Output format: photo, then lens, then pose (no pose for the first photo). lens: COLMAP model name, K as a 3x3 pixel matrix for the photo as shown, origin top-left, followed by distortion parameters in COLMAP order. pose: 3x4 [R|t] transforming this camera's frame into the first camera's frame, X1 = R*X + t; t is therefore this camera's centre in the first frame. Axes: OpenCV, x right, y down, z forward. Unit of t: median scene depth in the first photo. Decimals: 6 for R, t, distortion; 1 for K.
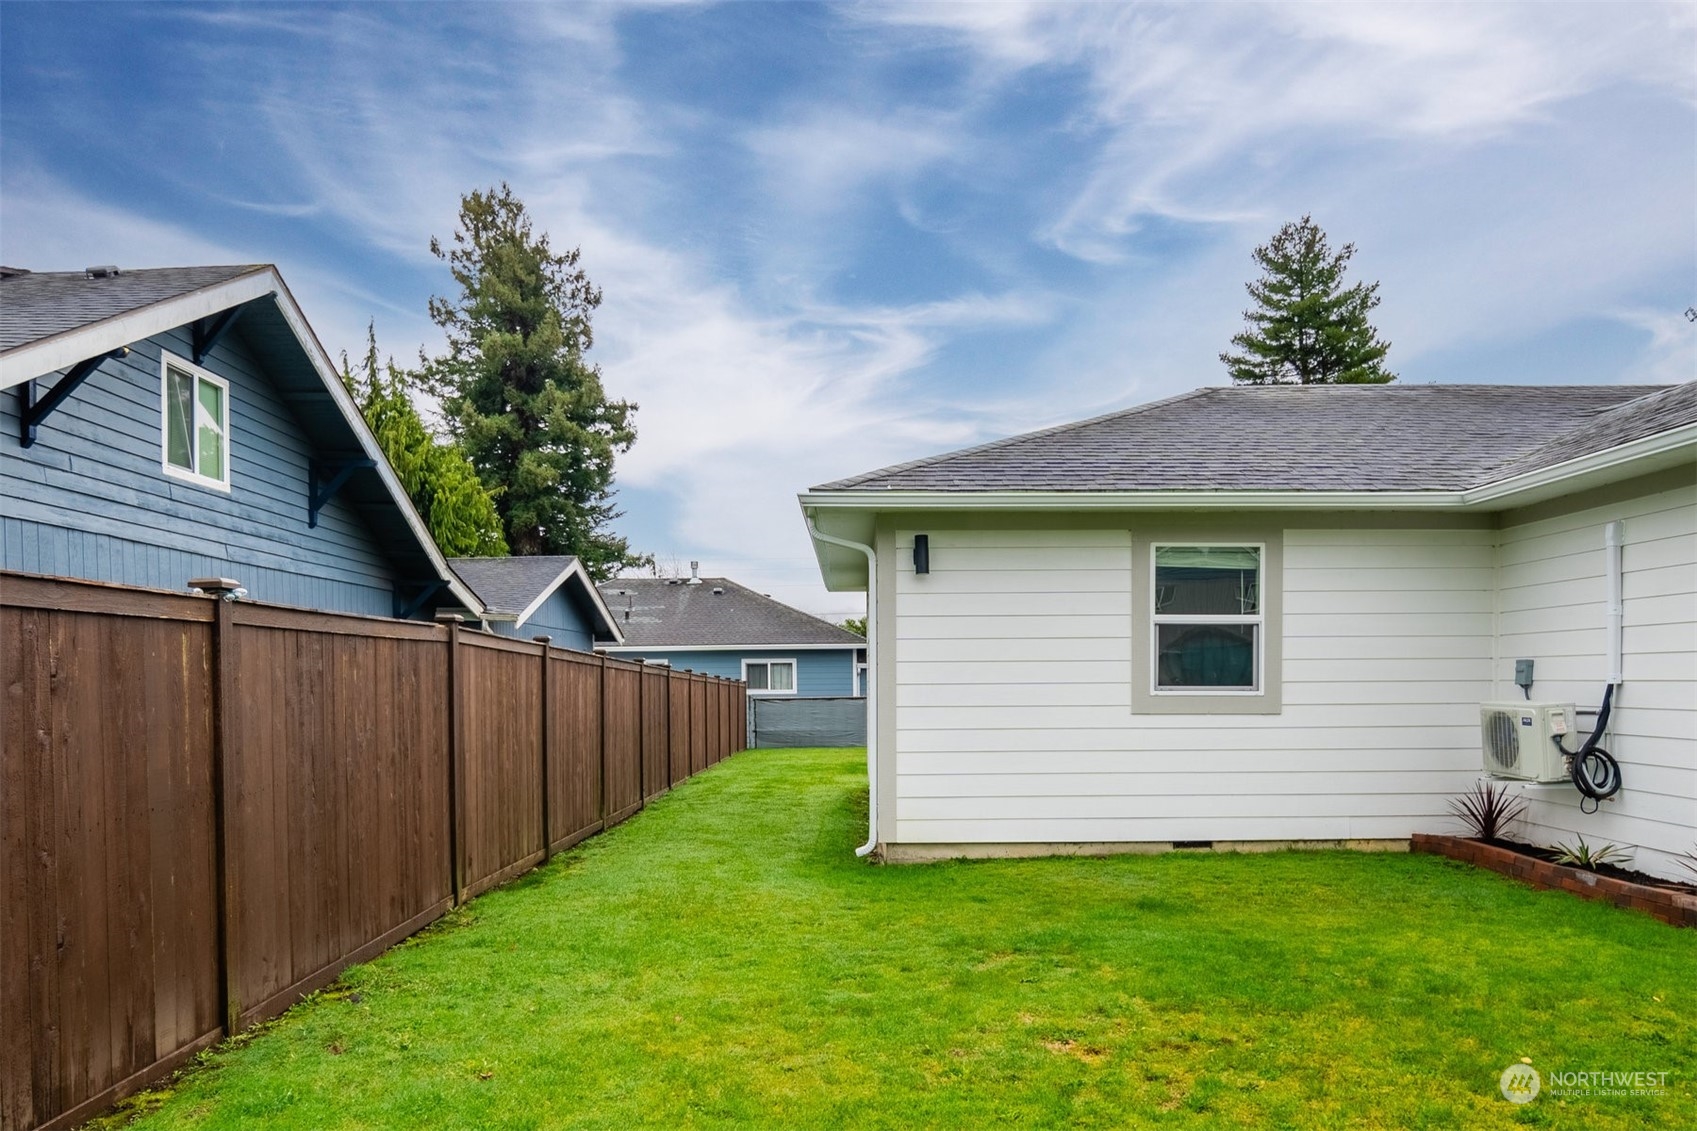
lens RADIAL K [[1158.3, 0, 847.9], [0, 1158.3, 698.3], [0, 0, 1]] dist [0.003036, 0.000311]
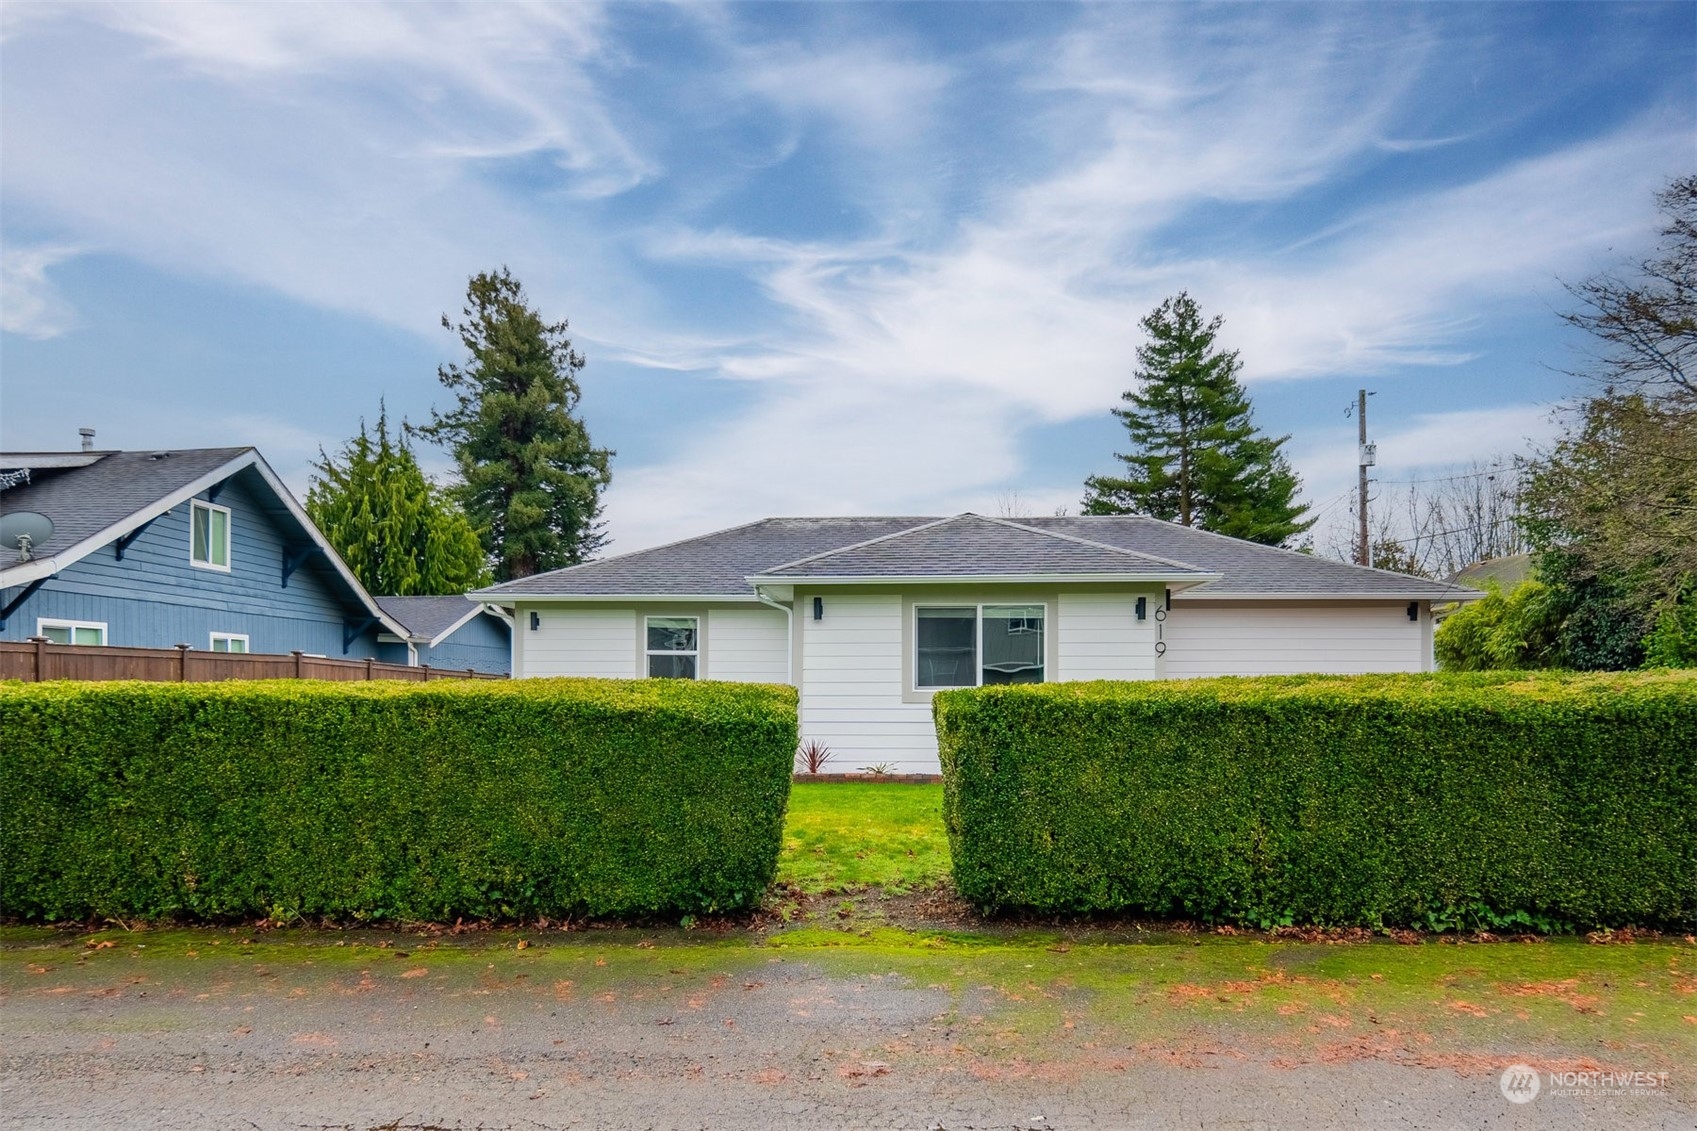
lens RADIAL K [[1163.4, 0, 845.9], [0, 1163.4, 684.5], [0, 0, 1]] dist [-0.000236, 0.002392]
pose [[0.998897, 0.007847, -0.046288, 0.117743], [-0.008802, 0.999752, -0.020449, 0.004595], [0.046116, 0.020834, 0.998719, -0.173875]]
